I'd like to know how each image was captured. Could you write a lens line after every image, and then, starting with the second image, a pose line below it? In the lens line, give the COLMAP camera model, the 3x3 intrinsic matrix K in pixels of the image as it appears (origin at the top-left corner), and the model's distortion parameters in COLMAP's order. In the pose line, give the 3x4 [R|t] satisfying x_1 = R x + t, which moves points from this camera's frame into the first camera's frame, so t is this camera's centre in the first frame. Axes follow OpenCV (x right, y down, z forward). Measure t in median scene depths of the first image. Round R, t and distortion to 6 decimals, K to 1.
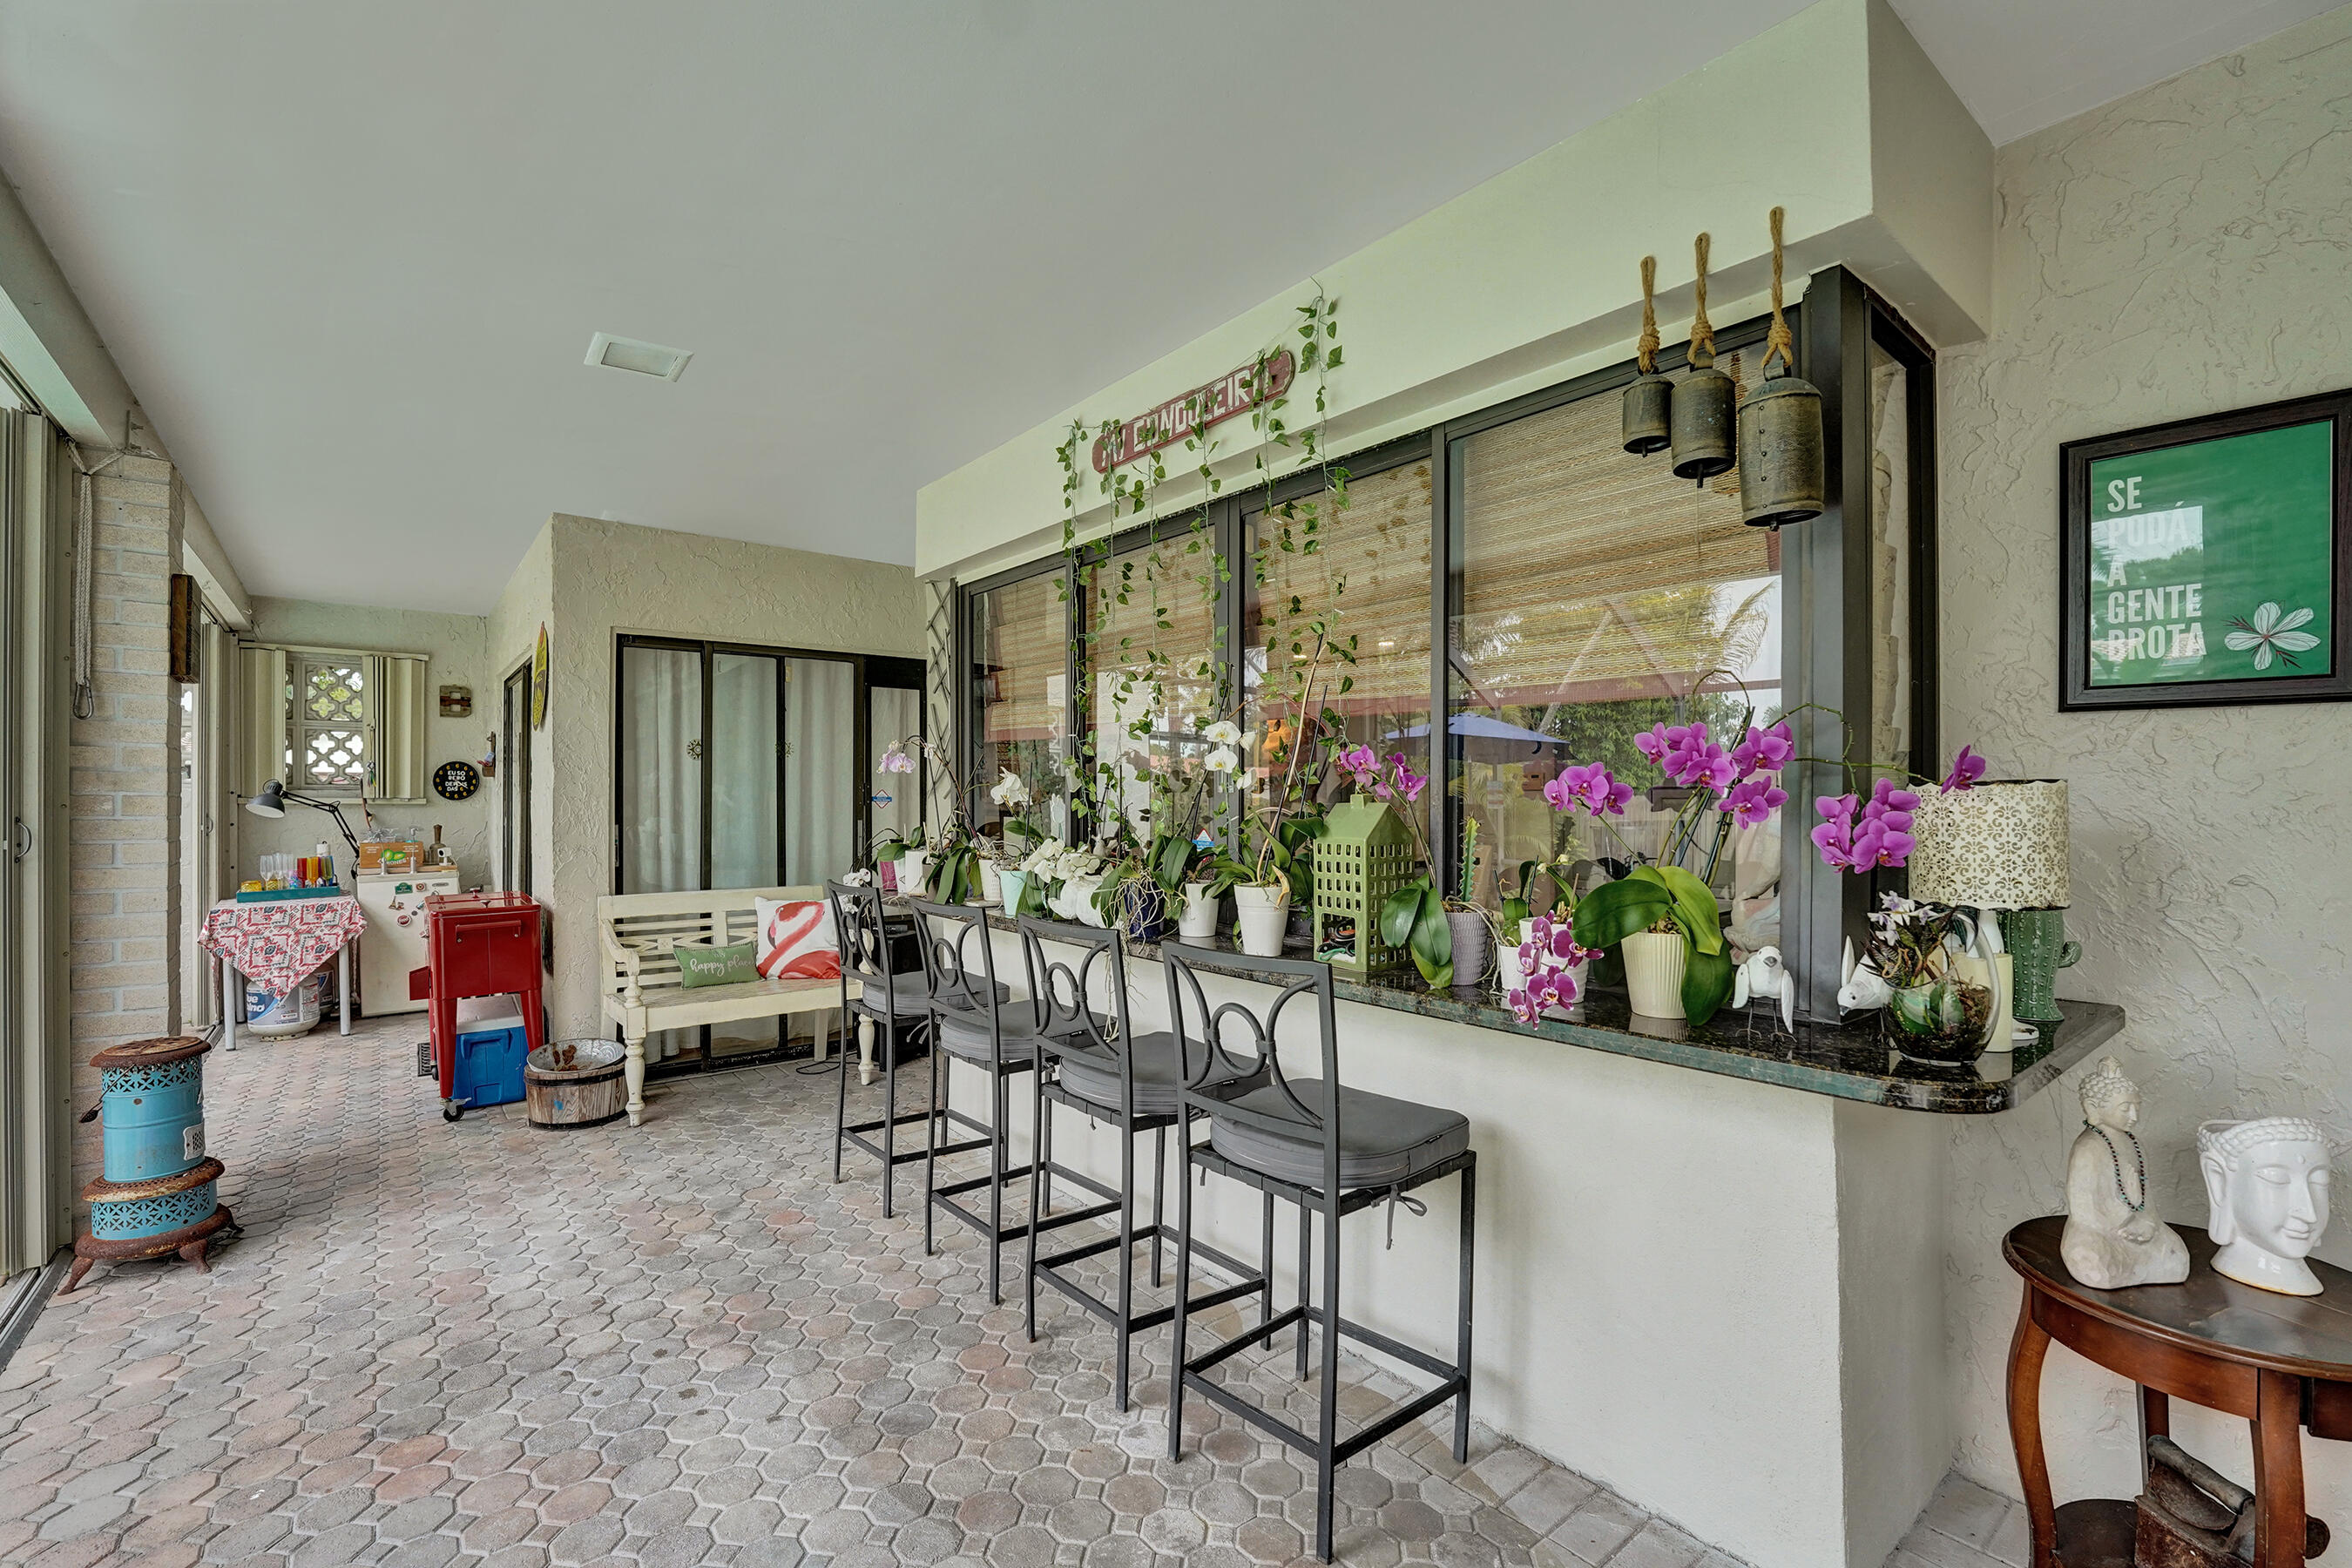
lens RADIAL K [[1042.5, 0, 1175.7], [0, 1042.5, 792.8], [0, 0, 1]] dist [-0.021229, -0.000023]
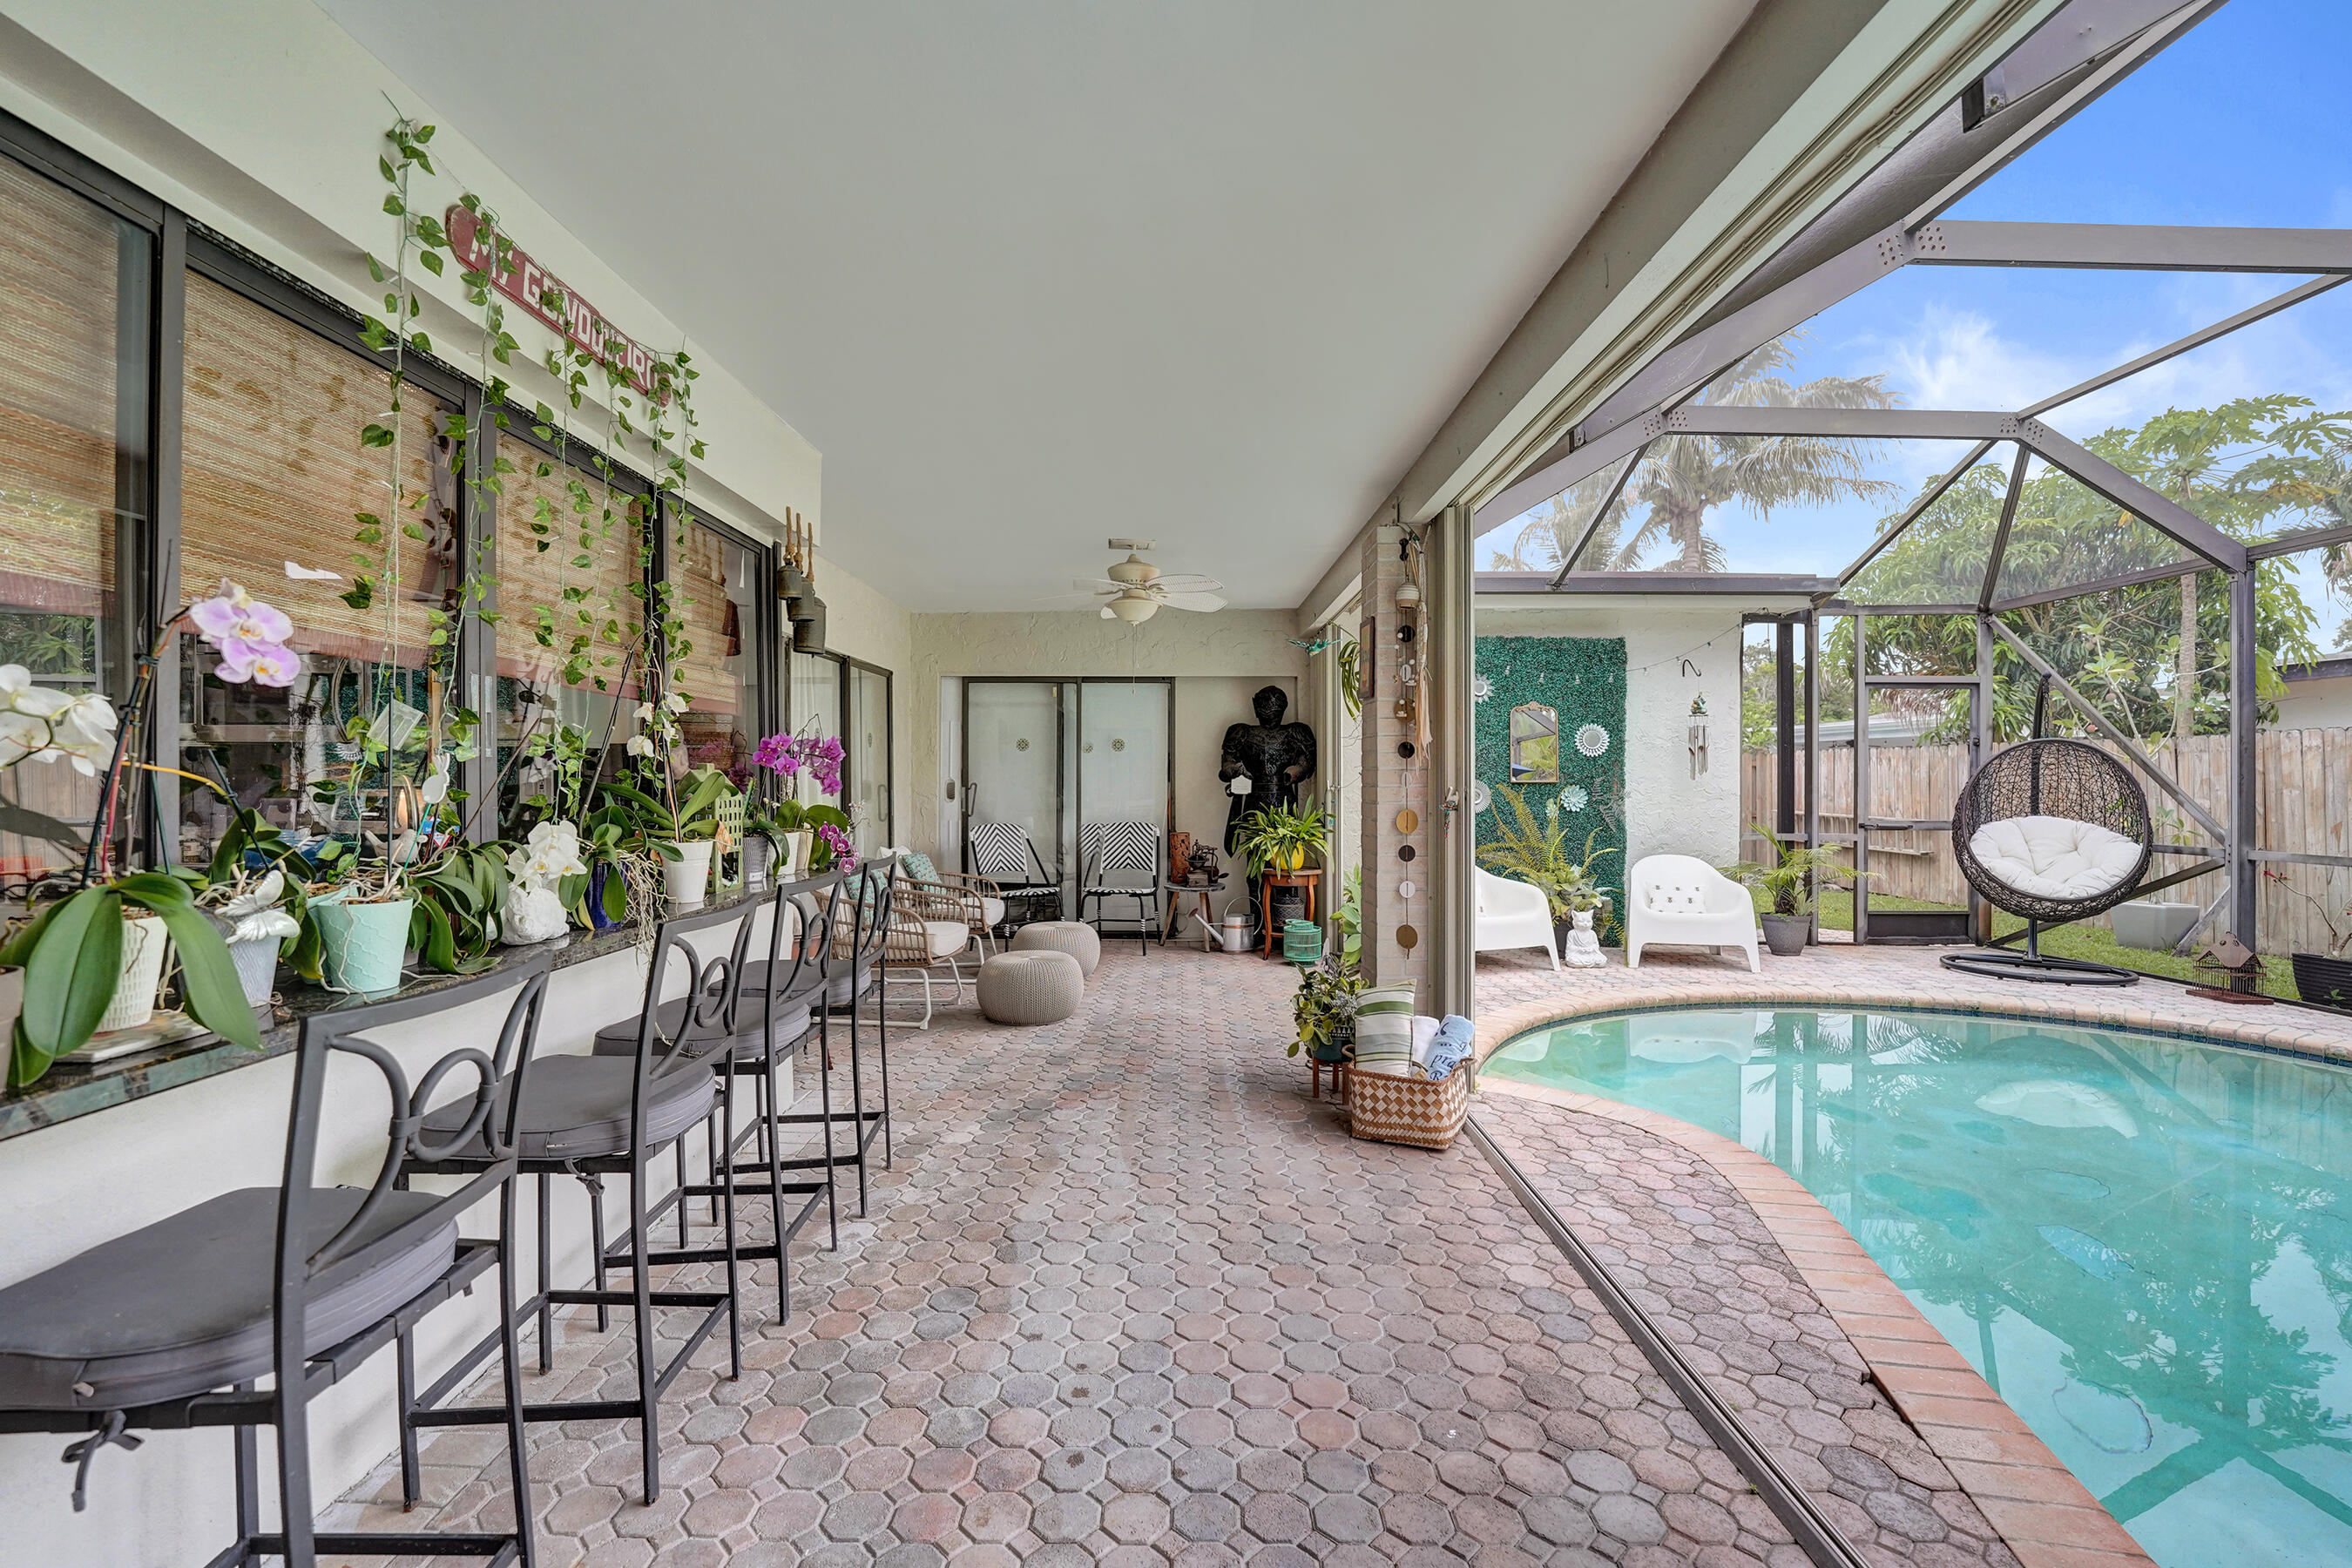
lens RADIAL K [[1042.5, 0, 1175.7], [0, 1042.5, 792.8], [0, 0, 1]] dist [-0.021229, -0.000023]
pose [[-0.776673, -0.010619, 0.629814, -1.302774], [-0.004011, 0.999921, 0.011914, 0.011584], [-0.629891, 0.006727, -0.776654, 1.944543]]
